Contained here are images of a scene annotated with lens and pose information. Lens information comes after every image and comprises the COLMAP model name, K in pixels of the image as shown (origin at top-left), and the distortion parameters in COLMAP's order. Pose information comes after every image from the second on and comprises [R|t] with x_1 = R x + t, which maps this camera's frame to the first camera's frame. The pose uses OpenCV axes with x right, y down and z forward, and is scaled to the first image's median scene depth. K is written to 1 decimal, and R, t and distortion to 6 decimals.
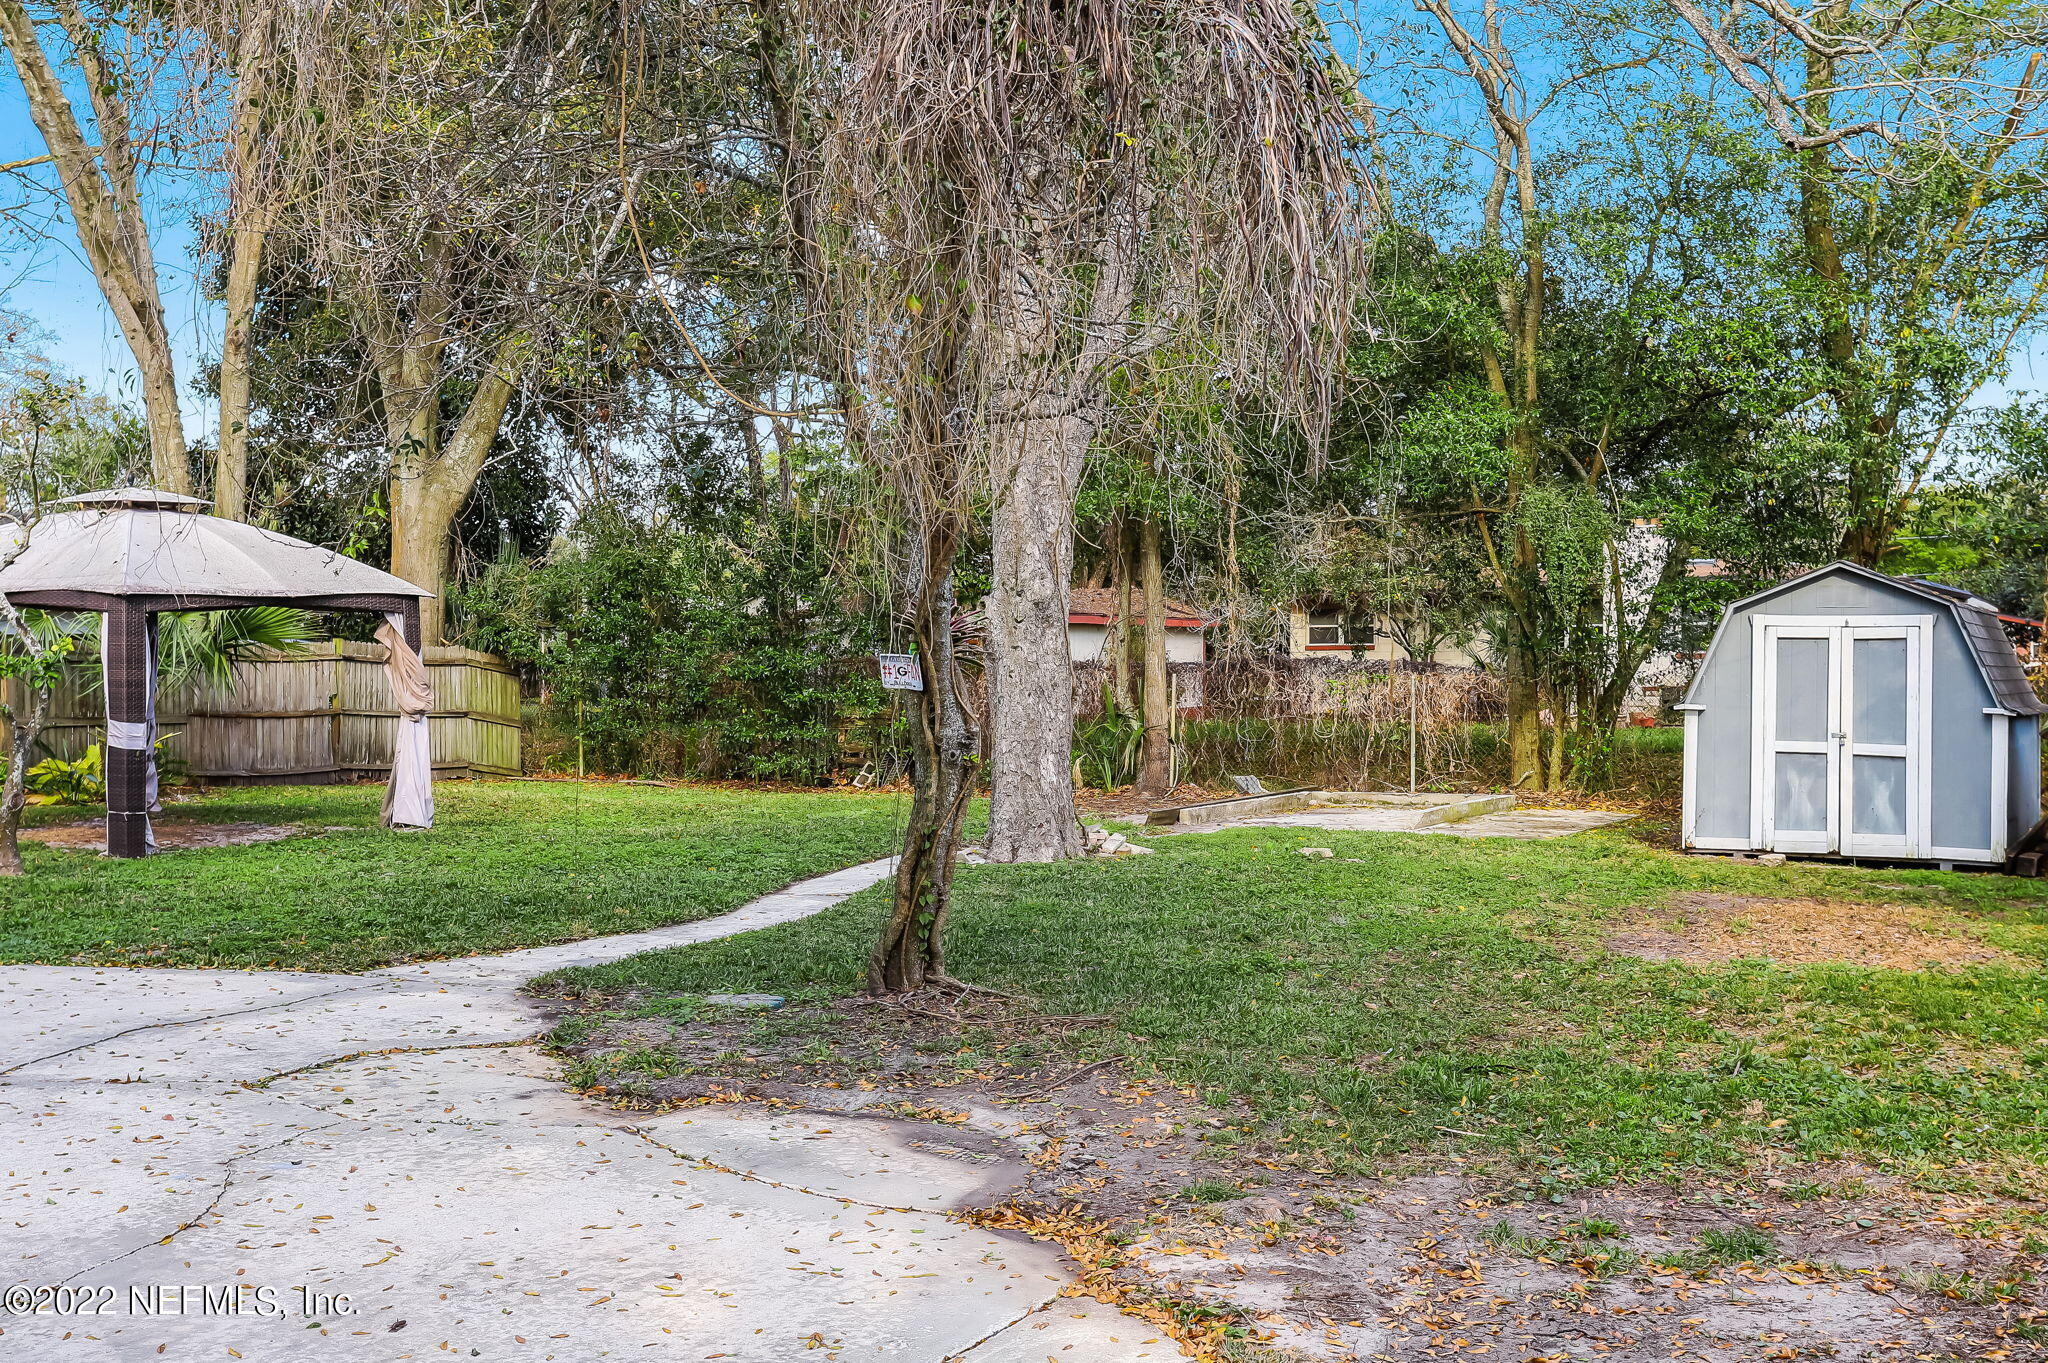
lens RADIAL K [[1001.4, 0, 996.8], [0, 1001.4, 682.7], [0, 0, 1]] dist [-0.063224, 0.033992]
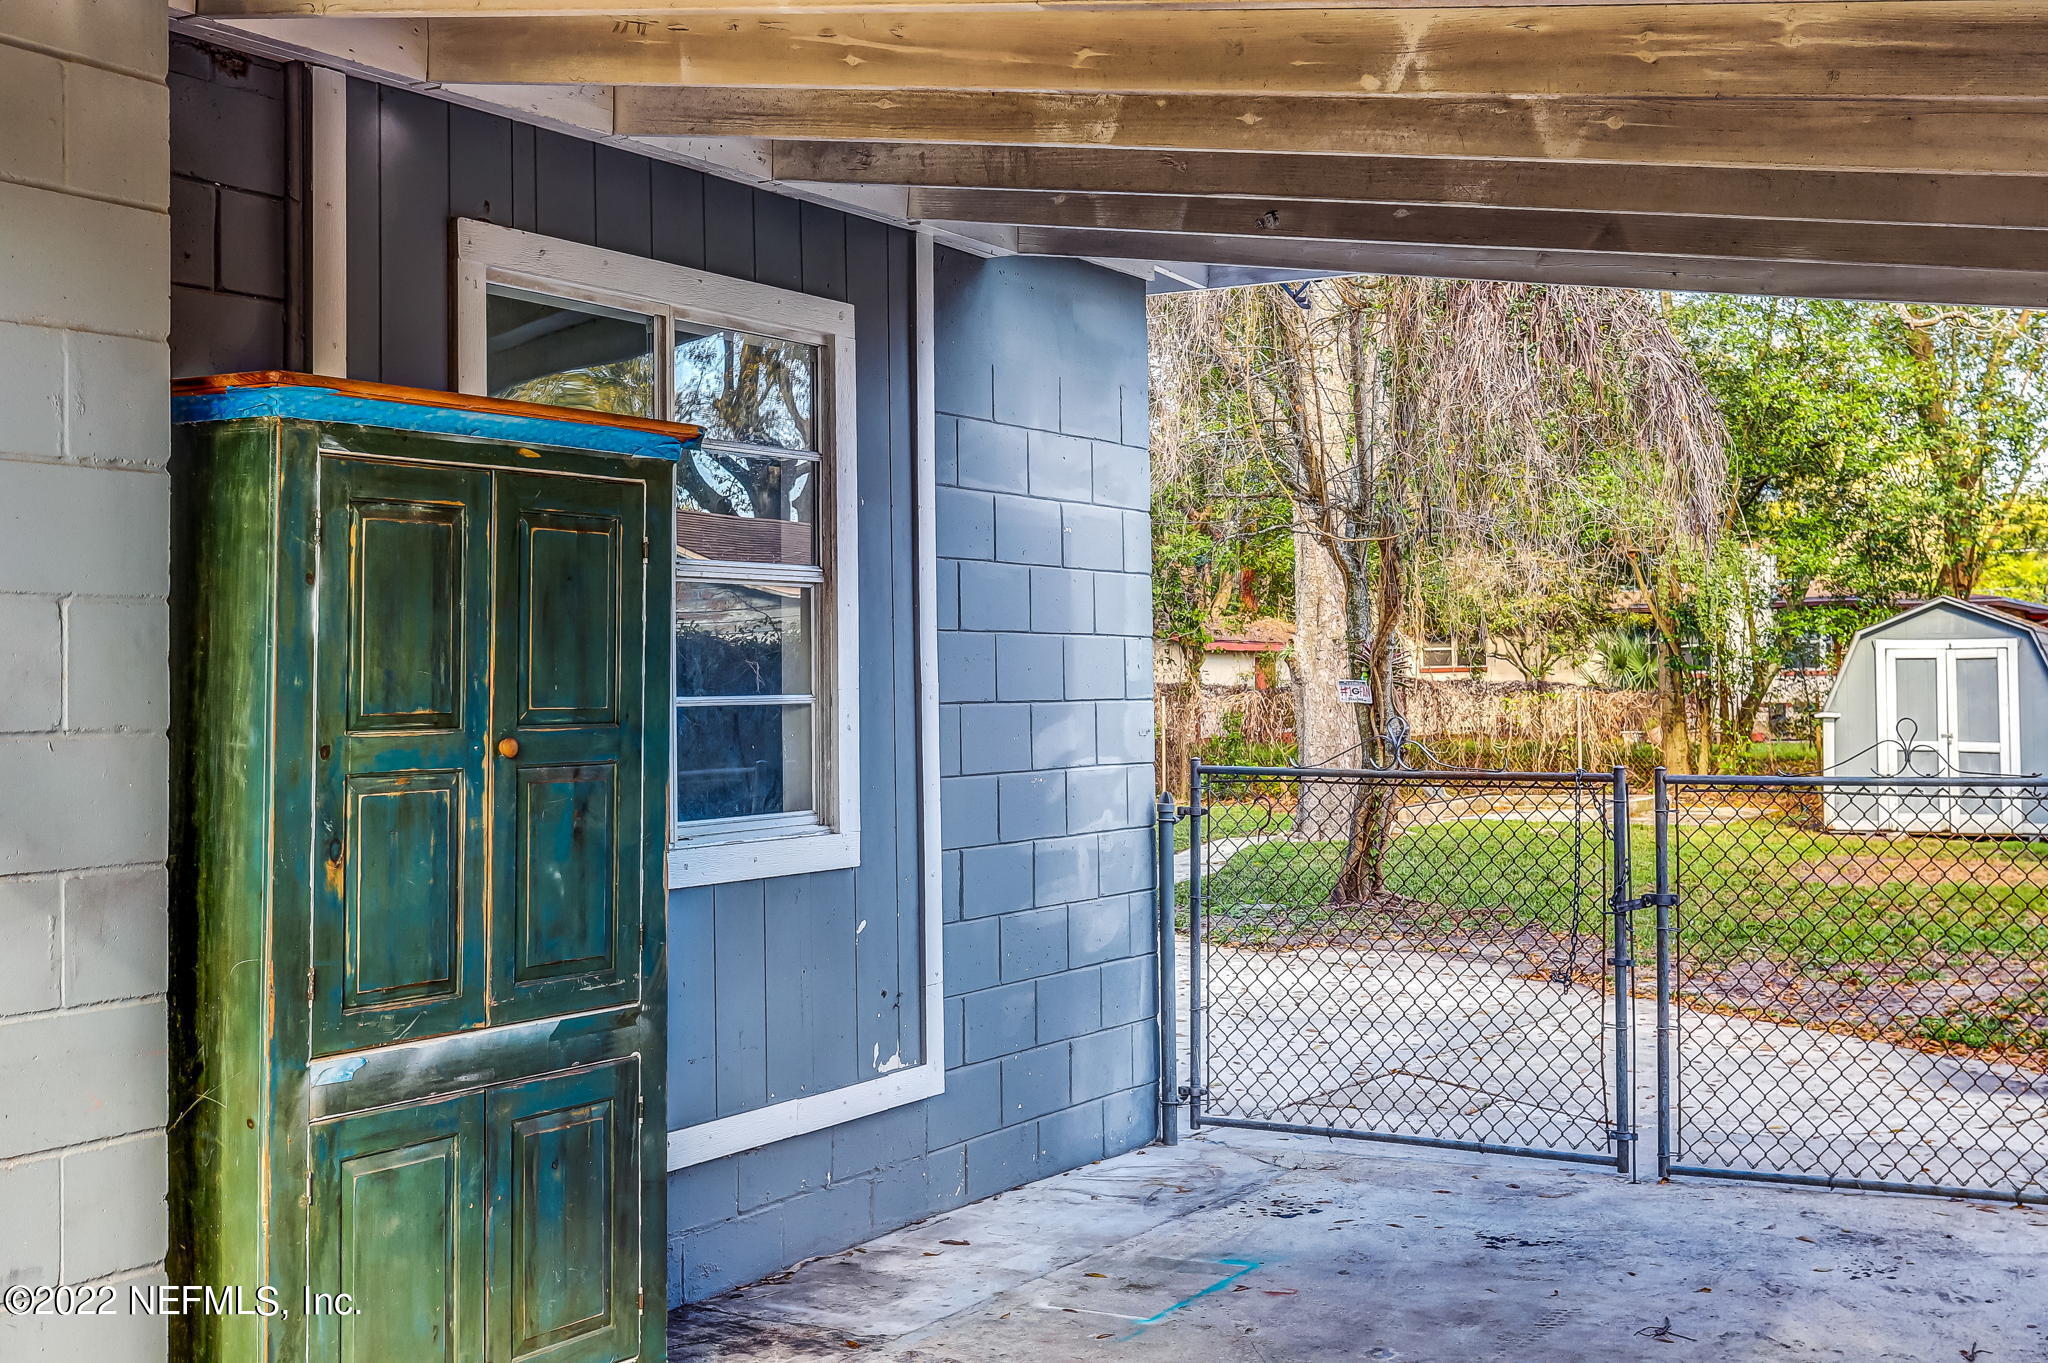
lens RADIAL K [[1092.2, 0, 1024.0], [0, 1092.2, 681.5], [0, 0, 1]] dist [-0.054305, 0.024578]
pose [[0.999825, -0.011382, 0.014861, -0.268580], [0.011787, 0.999554, -0.027424, 0.006062], [-0.014542, 0.027594, 0.999513, -0.276430]]
